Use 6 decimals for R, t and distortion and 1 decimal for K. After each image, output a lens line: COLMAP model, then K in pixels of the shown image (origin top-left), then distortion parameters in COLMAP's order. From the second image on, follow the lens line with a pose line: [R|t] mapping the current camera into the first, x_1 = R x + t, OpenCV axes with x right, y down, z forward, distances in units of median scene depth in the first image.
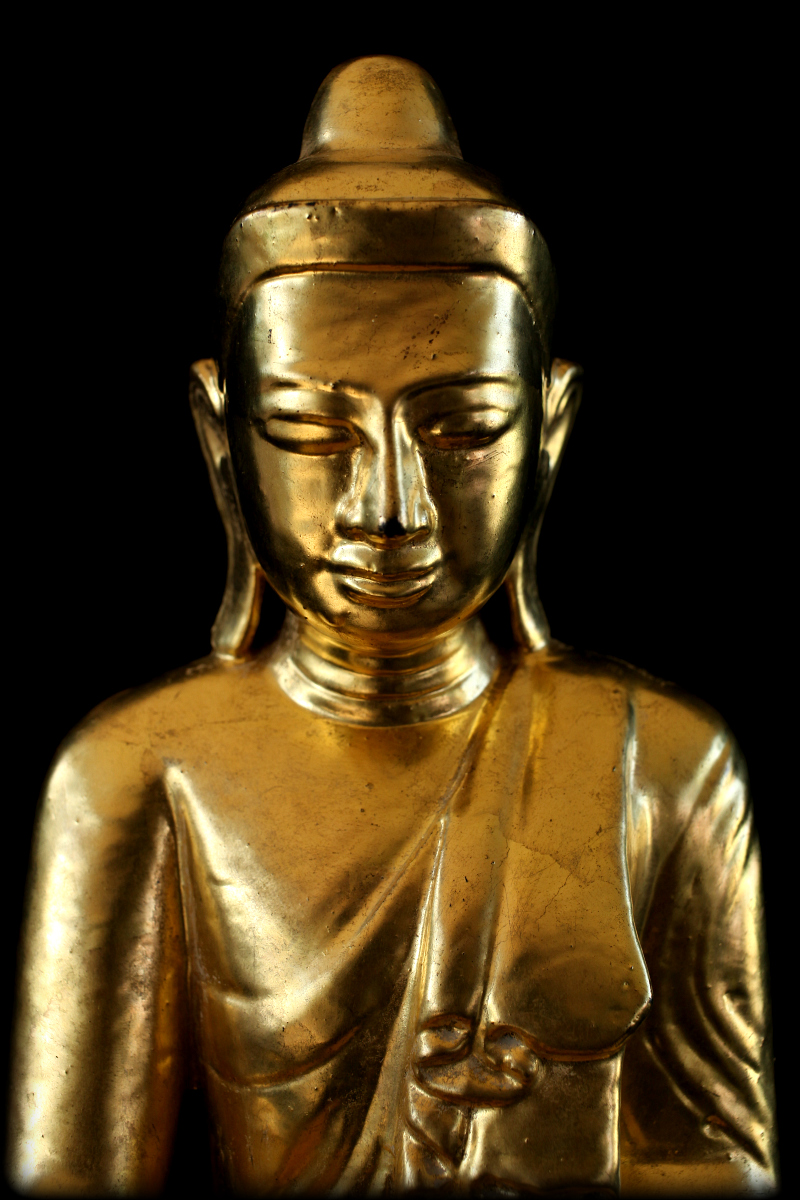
lens RADIAL K [[1462.1, 0, 399.2], [0, 1462.1, 593.2], [0, 0, 1]] dist [-0.057846, 0.000000]
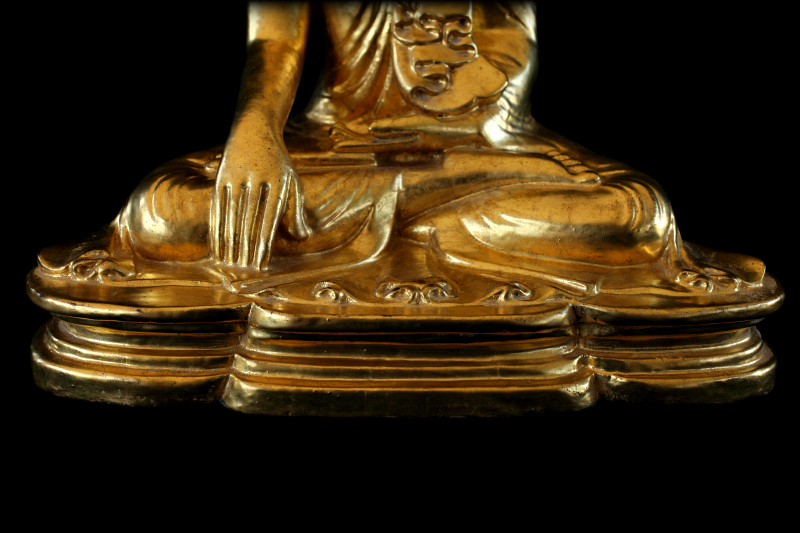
lens RADIAL K [[974.7, 0, 399.2], [0, 974.7, 265.8], [0, 0, 1]] dist [-0.057846, 0.000000]
pose [[0.999711, -0.024030, 0.000178, -0.001440], [0.023388, 0.974684, 0.222361, 0.439507], [-0.005517, -0.222293, 0.974964, -0.906494]]
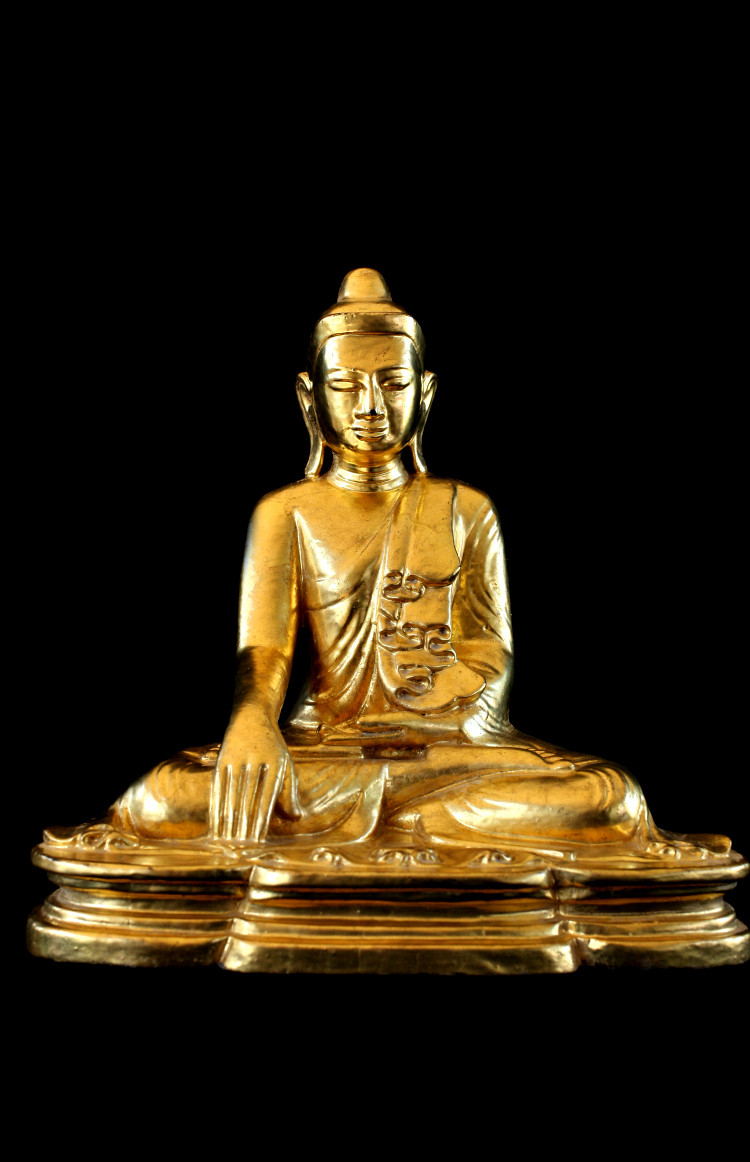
lens RADIAL K [[1380.8, 0, 369.6], [0, 1380.8, 580.5], [0, 0, 1]] dist [-0.057687, 0.000000]
pose [[0.999411, -0.014135, 0.031276, -0.103463], [0.017954, 0.991943, -0.125403, 0.647151], [-0.029252, 0.125890, 0.991613, -1.795468]]
